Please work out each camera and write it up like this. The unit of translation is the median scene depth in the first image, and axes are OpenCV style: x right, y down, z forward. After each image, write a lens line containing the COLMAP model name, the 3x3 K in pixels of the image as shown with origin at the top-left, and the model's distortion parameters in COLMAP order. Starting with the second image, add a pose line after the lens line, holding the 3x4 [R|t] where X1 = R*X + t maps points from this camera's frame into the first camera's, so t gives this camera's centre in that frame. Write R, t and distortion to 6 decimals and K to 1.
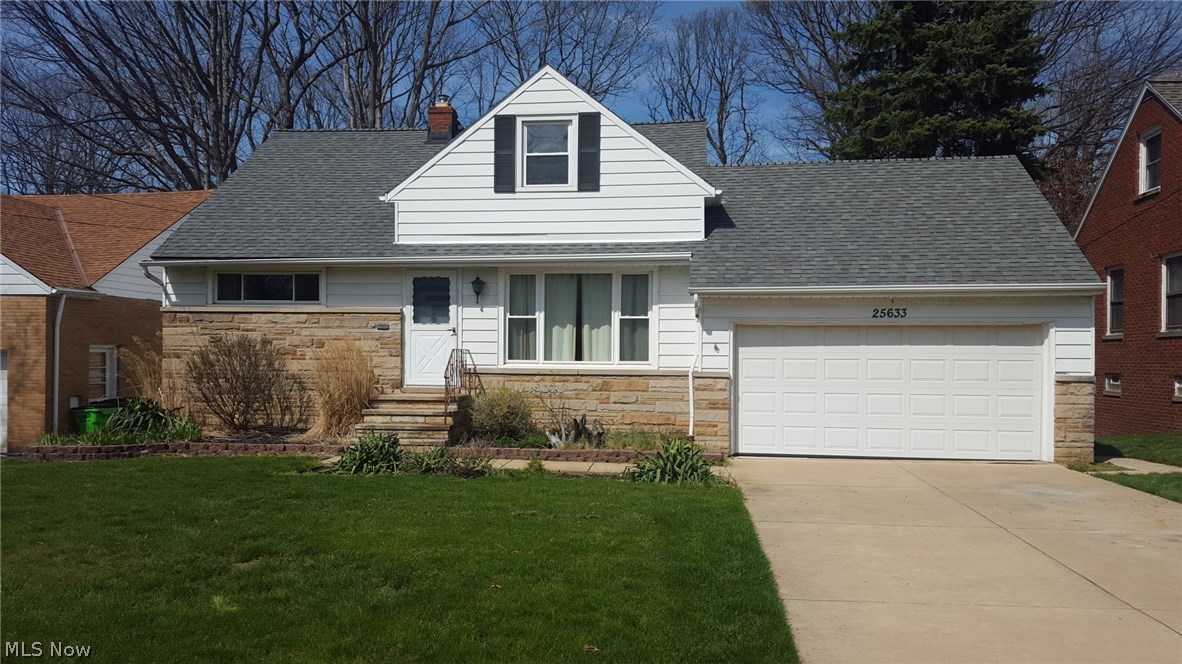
lens RADIAL K [[861.5, 0, 575.4], [0, 861.5, 351.1], [0, 0, 1]] dist [0.113808, -0.154010]
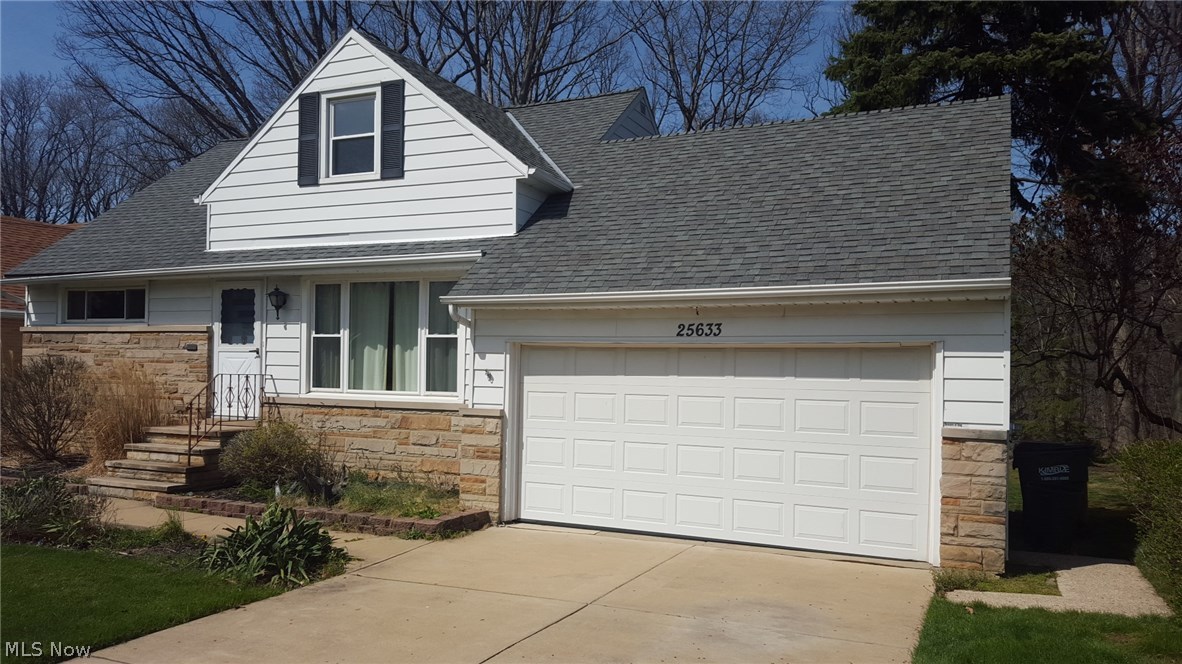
lens RADIAL K [[862.4, 0, 581.4], [0, 862.4, 358.1], [0, 0, 1]] dist [0.155304, -0.265173]
pose [[0.952986, 0.005105, -0.302972, 0.423491], [-0.009350, 0.999877, -0.012562, -0.010098], [0.302871, 0.014805, 0.952917, 0.281096]]
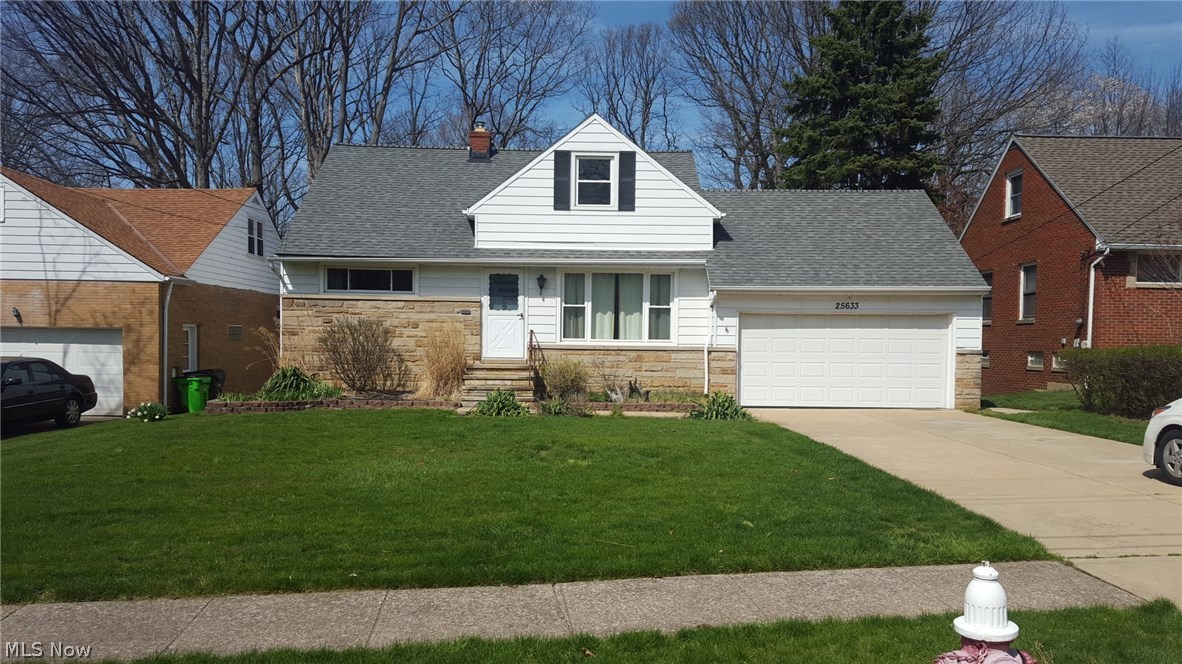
lens RADIAL K [[862.4, 0, 581.4], [0, 862.4, 358.1], [0, 0, 1]] dist [0.155304, -0.265173]
pose [[0.989142, 0.001091, 0.146958, -0.244707], [-0.004970, 0.999649, 0.026026, 0.006058], [-0.146878, -0.026474, 0.988800, -0.303398]]
